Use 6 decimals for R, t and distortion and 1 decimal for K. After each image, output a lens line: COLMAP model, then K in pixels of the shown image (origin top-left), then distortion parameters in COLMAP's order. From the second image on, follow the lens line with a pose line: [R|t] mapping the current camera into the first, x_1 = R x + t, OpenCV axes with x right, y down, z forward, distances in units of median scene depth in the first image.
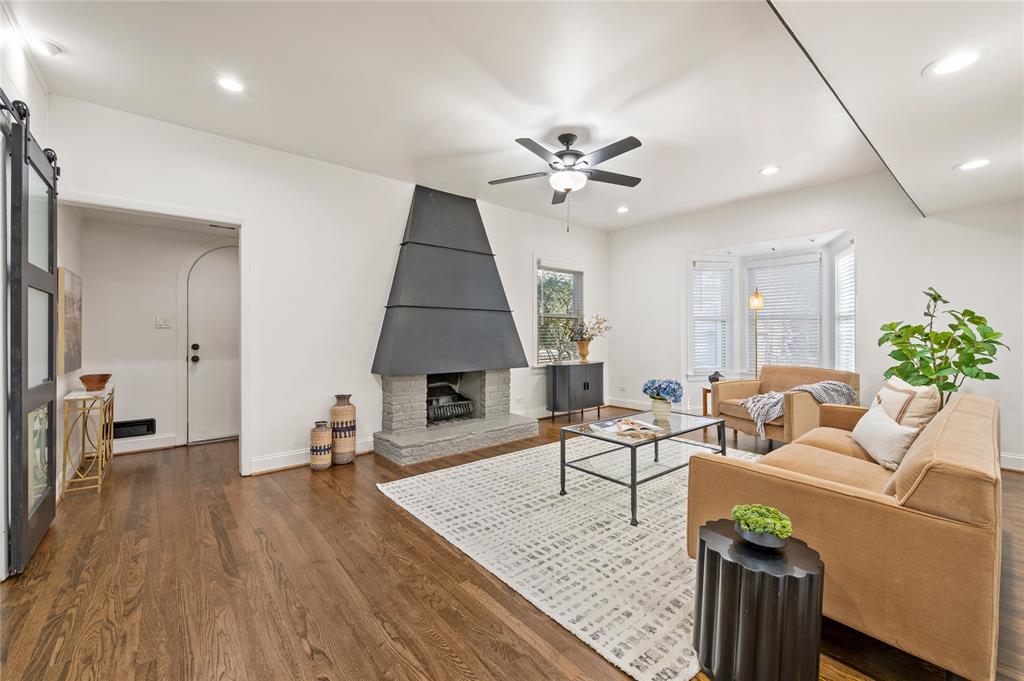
lens RADIAL K [[410.7, 0, 508.8], [0, 410.7, 335.1], [0, 0, 1]] dist [-0.000747, 0.000487]
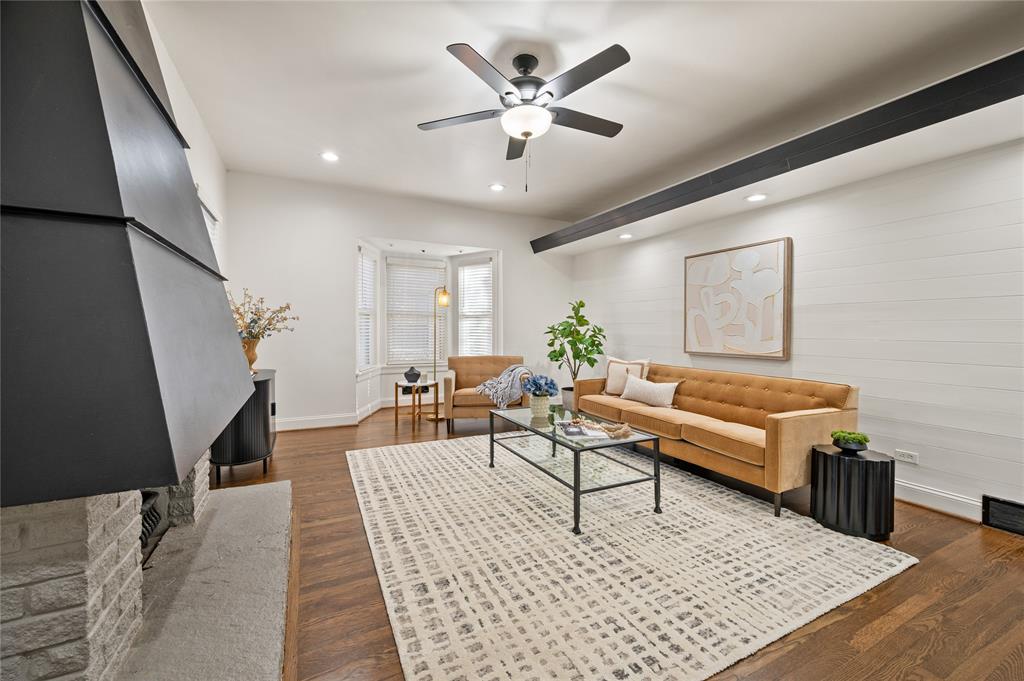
lens RADIAL K [[410.7, 0, 503.1], [0, 410.7, 336.8], [0, 0, 1]] dist [-0.000747, 0.000487]
pose [[0.227728, -0.014912, 0.973611, -0.698131], [-0.000521, 0.999881, 0.015436, 0.003525], [-0.973725, -0.004022, 0.227693, 1.021717]]
